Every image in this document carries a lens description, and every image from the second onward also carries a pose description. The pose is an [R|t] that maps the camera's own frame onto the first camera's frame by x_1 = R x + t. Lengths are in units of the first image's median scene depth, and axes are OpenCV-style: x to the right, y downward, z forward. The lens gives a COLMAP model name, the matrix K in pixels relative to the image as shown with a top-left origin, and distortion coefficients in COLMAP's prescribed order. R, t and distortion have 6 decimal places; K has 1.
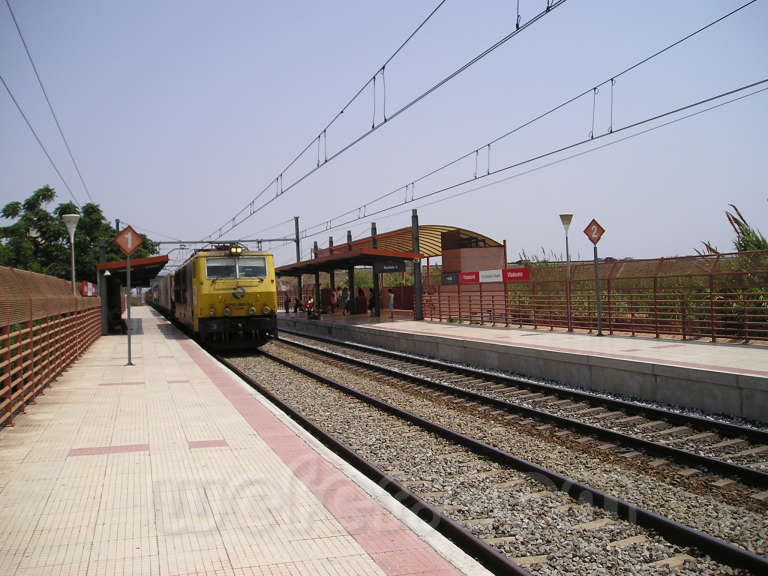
lens RADIAL K [[799.2, 0, 395.1], [0, 799.2, 286.7], [0, 0, 1]] dist [-0.128305, 0.081708]
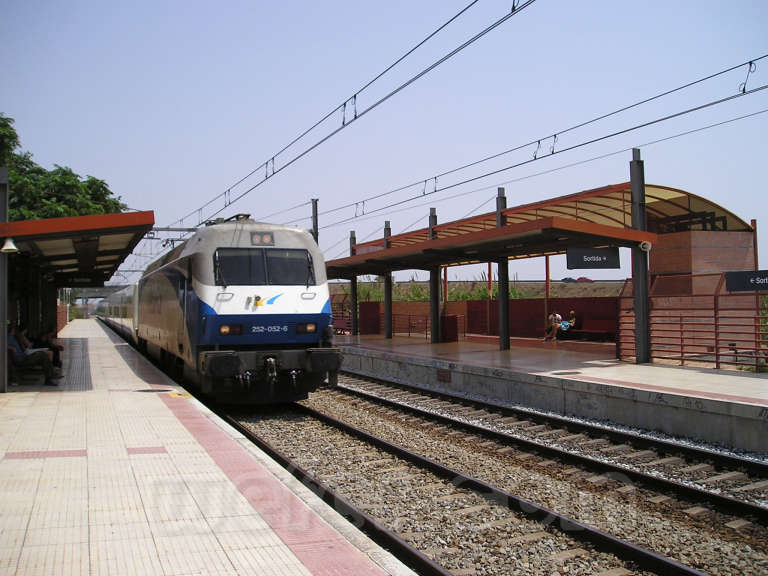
lens RADIAL K [[723.1, 0, 384.0], [0, 723.1, 288.0], [0, 0, 1]] dist [-0.094124, 0.008670]
pose [[0.996146, 0.022583, 0.084749, -0.125434], [-0.020689, 0.999518, -0.023156, 0.005660], [-0.085231, 0.021313, 0.996133, 0.388558]]
